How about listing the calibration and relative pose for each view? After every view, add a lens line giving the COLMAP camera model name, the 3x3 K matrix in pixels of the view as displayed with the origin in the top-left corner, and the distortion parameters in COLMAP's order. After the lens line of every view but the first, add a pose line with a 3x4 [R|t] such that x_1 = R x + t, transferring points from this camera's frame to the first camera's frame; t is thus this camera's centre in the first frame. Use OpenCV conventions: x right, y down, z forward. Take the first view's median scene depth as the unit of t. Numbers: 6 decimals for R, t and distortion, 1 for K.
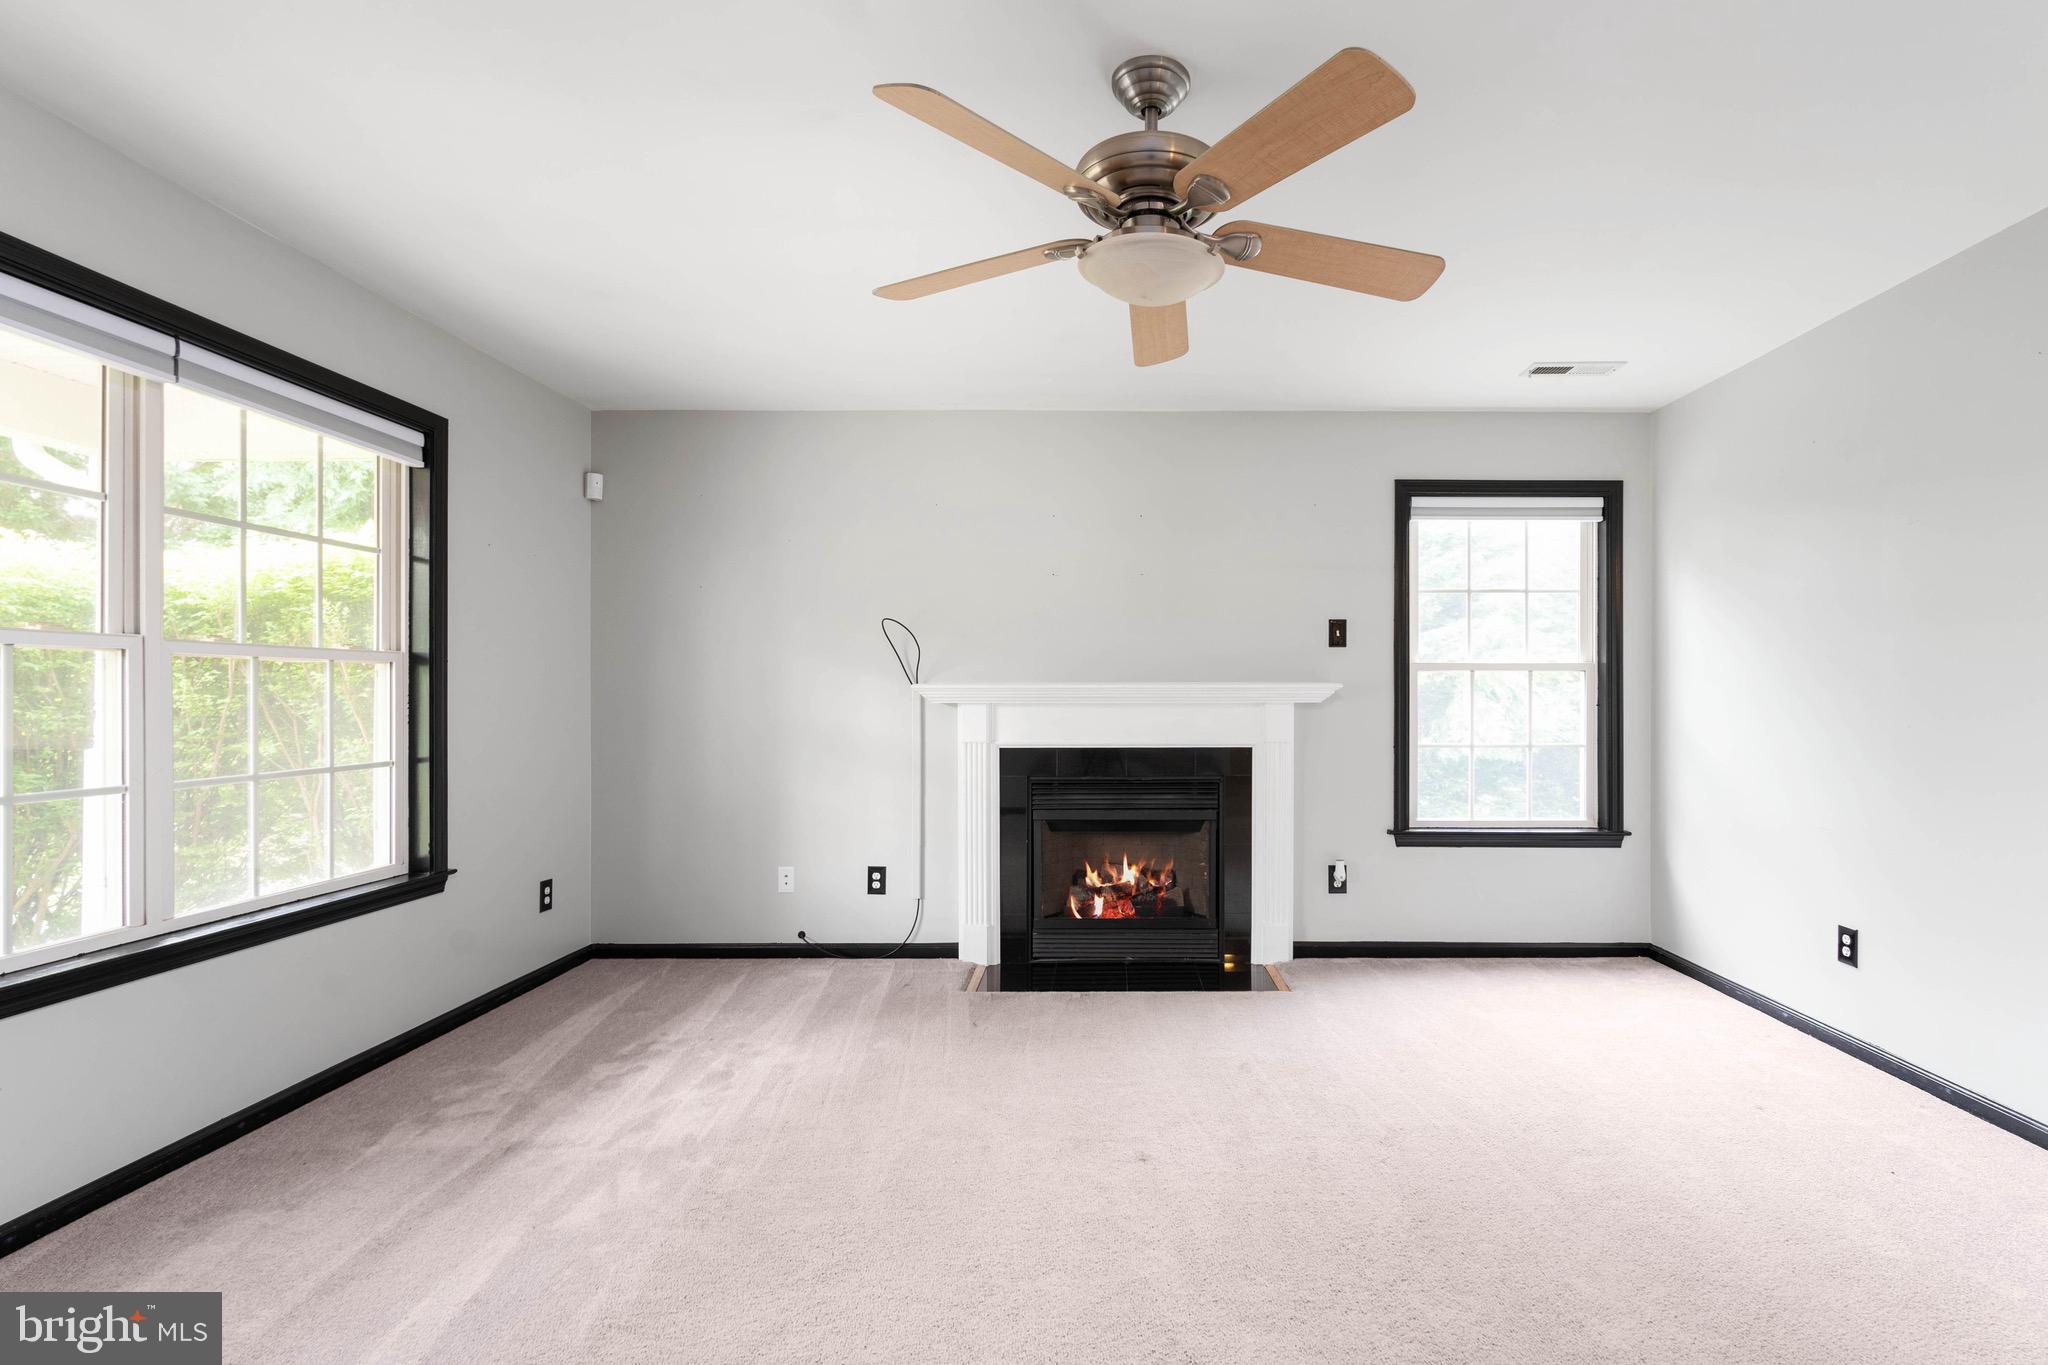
lens RADIAL K [[945.6, 0, 1025.0], [0, 945.6, 699.9], [0, 0, 1]] dist [-0.014797, 0.001111]
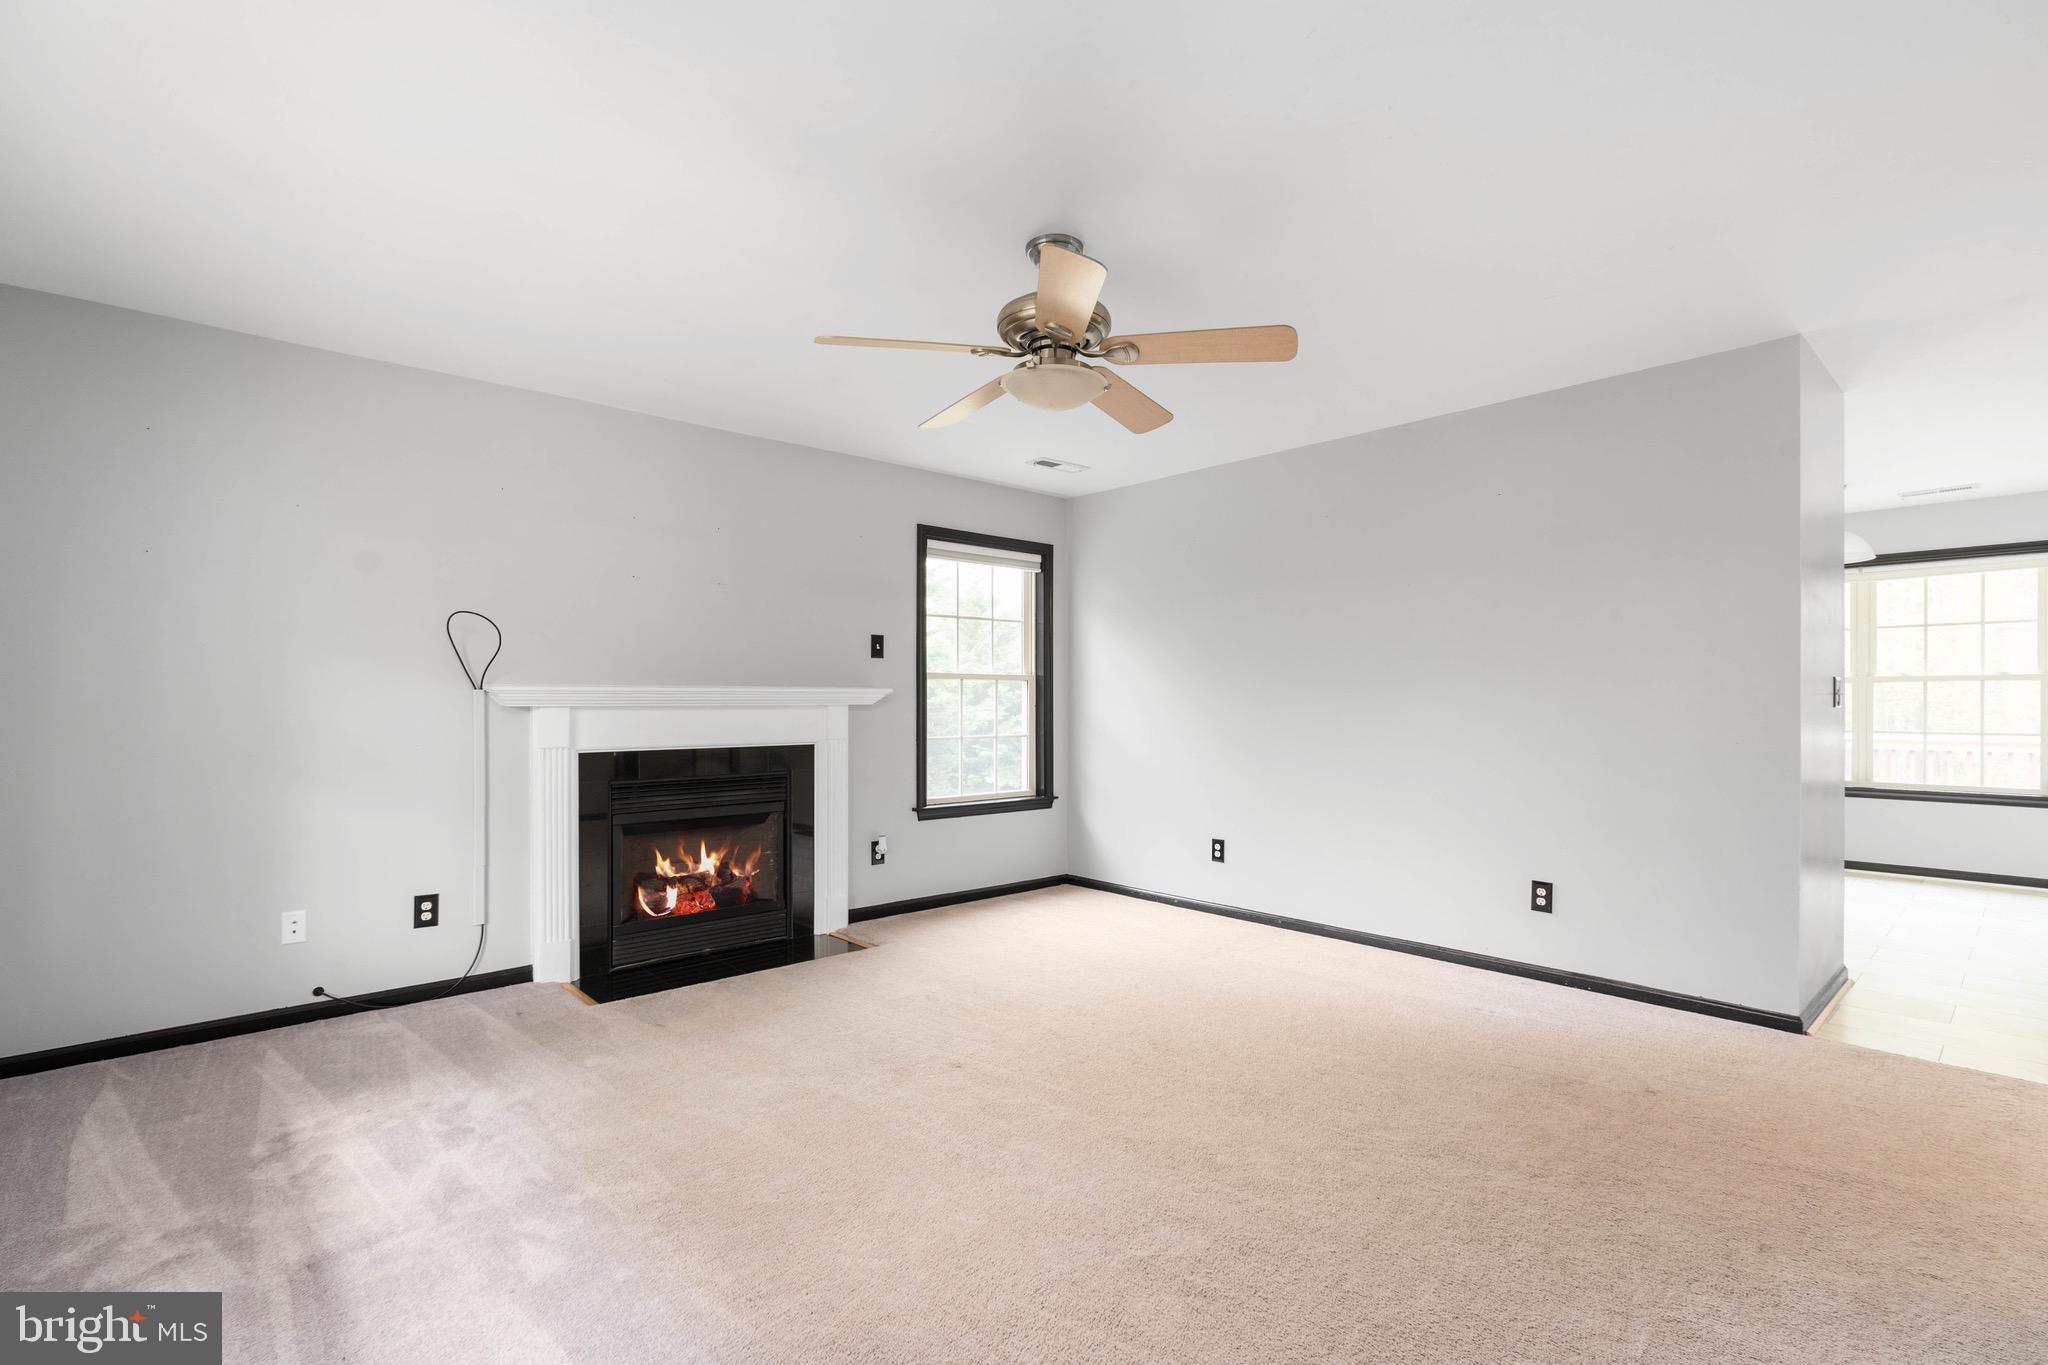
lens RADIAL K [[945.6, 0, 993.0], [0, 945.6, 693.2], [0, 0, 1]] dist [-0.014797, 0.001111]
pose [[0.749001, 0.004129, 0.662556, -0.352839], [0.000309, 0.999978, -0.006581, -0.003537], [-0.662569, 0.005134, 0.748984, 0.006646]]
